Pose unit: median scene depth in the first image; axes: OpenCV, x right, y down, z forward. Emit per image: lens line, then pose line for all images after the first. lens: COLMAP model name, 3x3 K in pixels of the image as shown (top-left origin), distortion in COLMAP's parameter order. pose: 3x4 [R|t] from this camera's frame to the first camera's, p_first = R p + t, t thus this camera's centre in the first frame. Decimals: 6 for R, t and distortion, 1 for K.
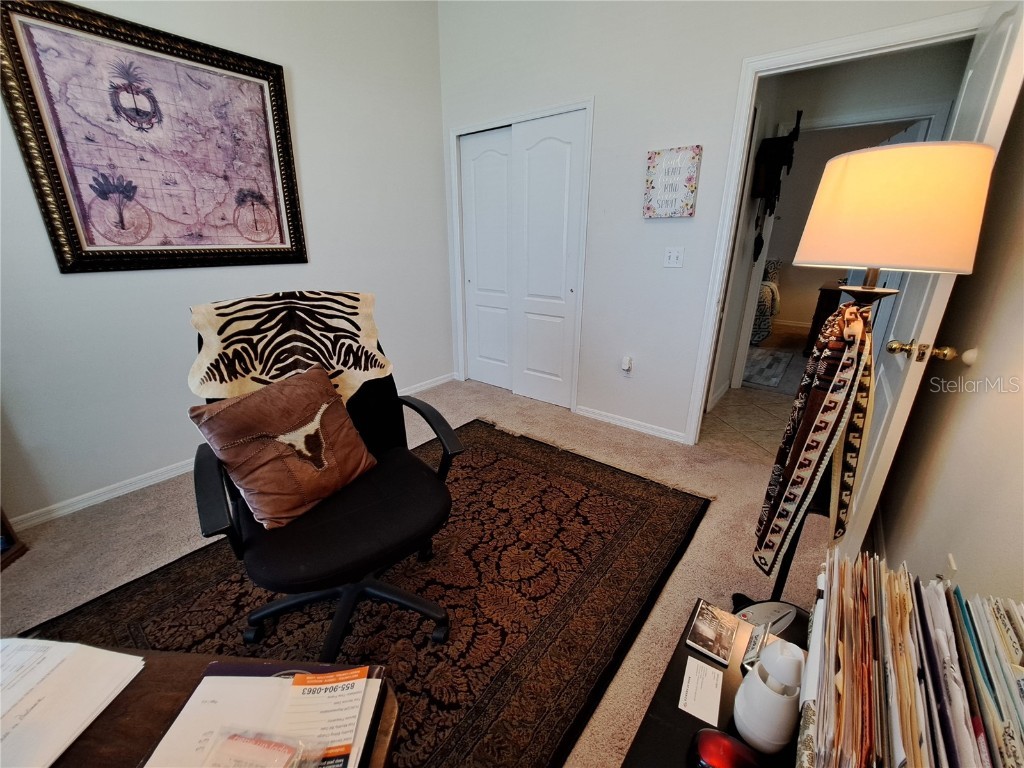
lens RADIAL K [[409.4, 0, 511.4], [0, 409.4, 384.8], [0, 0, 1]] dist [-0.019068, 0.001449]
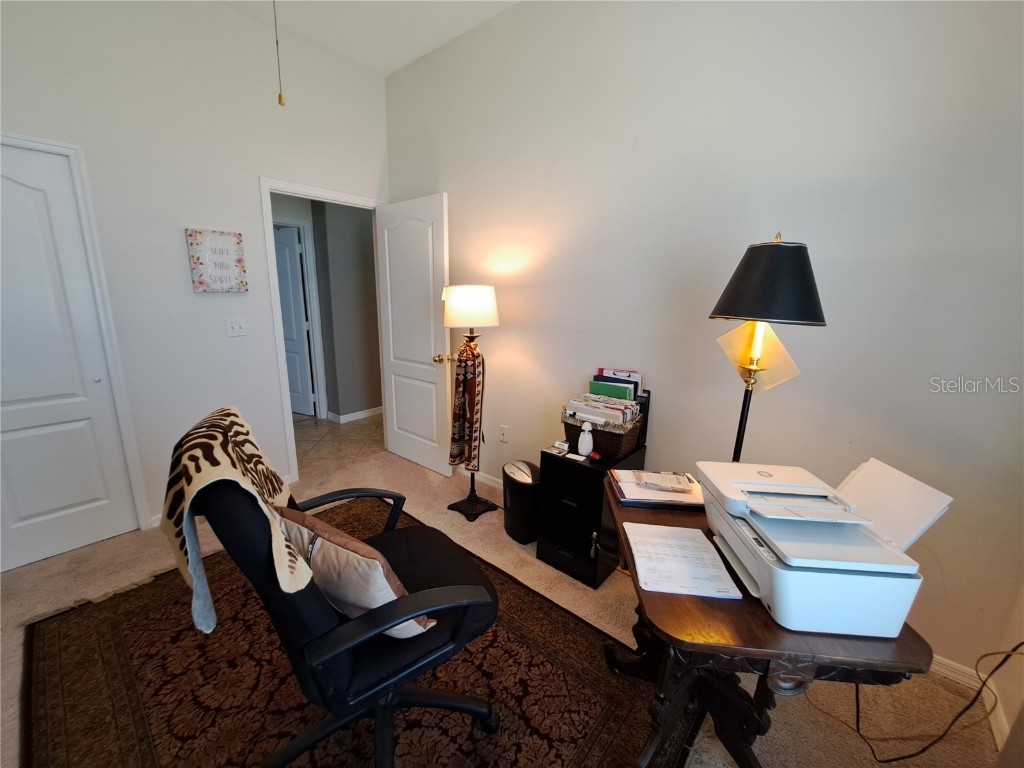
lens RADIAL K [[409.4, 0, 512.0], [0, 409.4, 385.2], [0, 0, 1]] dist [-0.019068, 0.001449]
pose [[0.027816, -0.215994, 0.975998, -0.703954], [0.319915, 0.926947, 0.196021, -0.156668], [-0.947038, 0.306784, 0.094884, 0.268100]]
